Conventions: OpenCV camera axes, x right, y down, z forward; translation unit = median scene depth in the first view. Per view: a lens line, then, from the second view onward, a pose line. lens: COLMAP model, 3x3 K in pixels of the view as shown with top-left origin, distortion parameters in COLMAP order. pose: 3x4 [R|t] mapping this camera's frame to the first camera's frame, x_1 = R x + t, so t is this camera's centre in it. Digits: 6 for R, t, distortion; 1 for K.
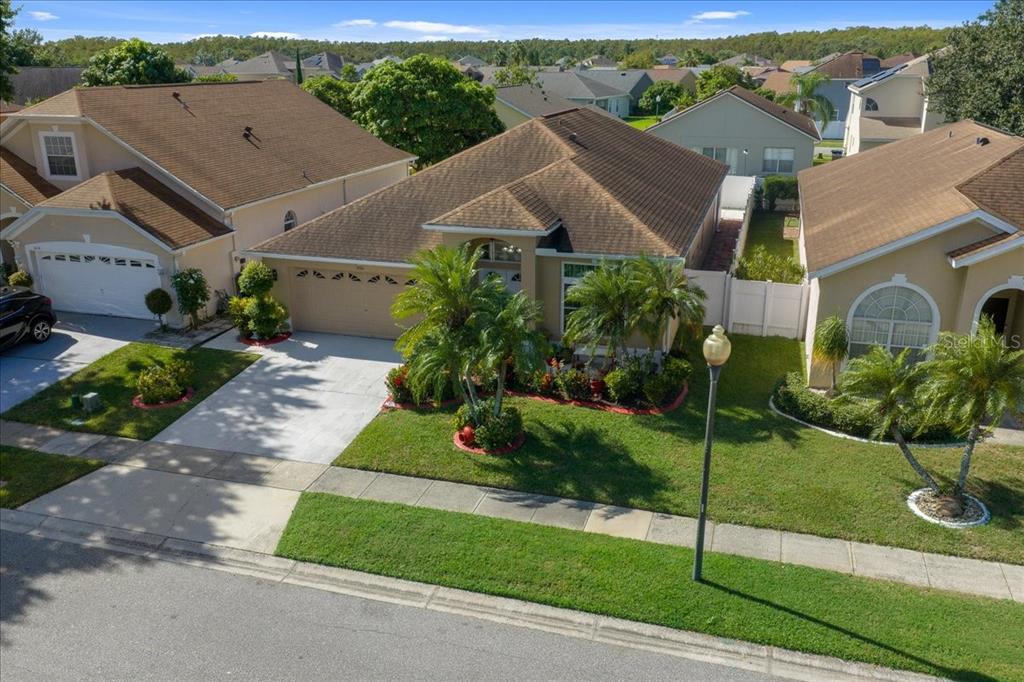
lens RADIAL K [[860.6, 0, 512.0], [0, 860.6, 341.0], [0, 0, 1]] dist [0.005272, -0.004550]
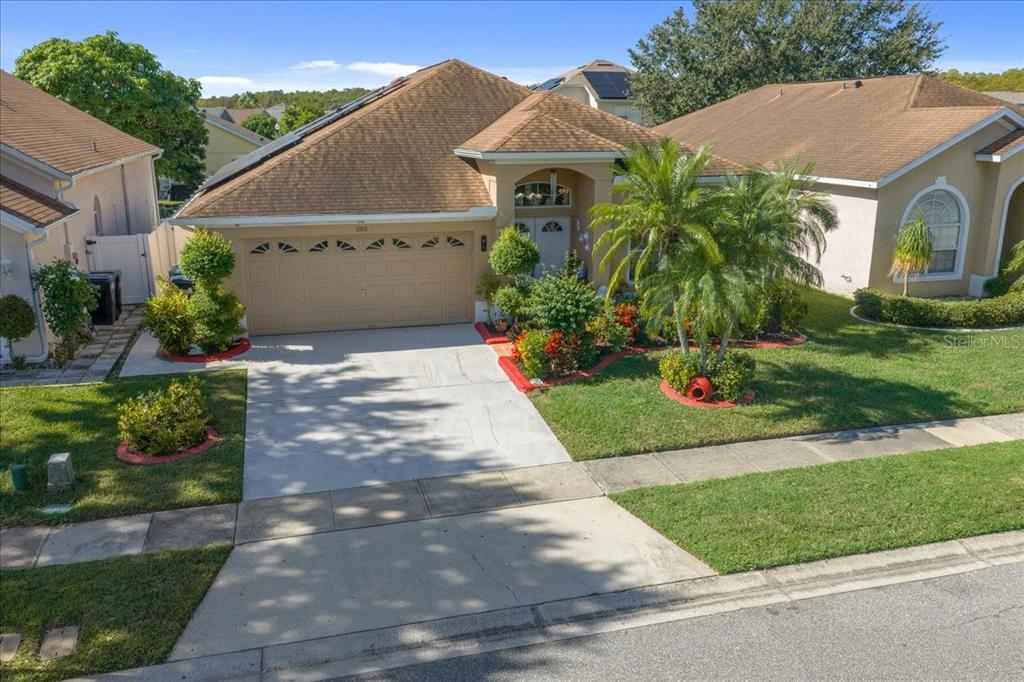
lens RADIAL K [[860.6, 0, 512.0], [0, 860.6, 341.0], [0, 0, 1]] dist [0.005272, -0.004550]
pose [[0.844903, -0.131804, 0.518428, -0.536954], [0.168277, 0.985455, -0.023708, 0.053130], [-0.507762, 0.107270, 0.854793, 0.395453]]
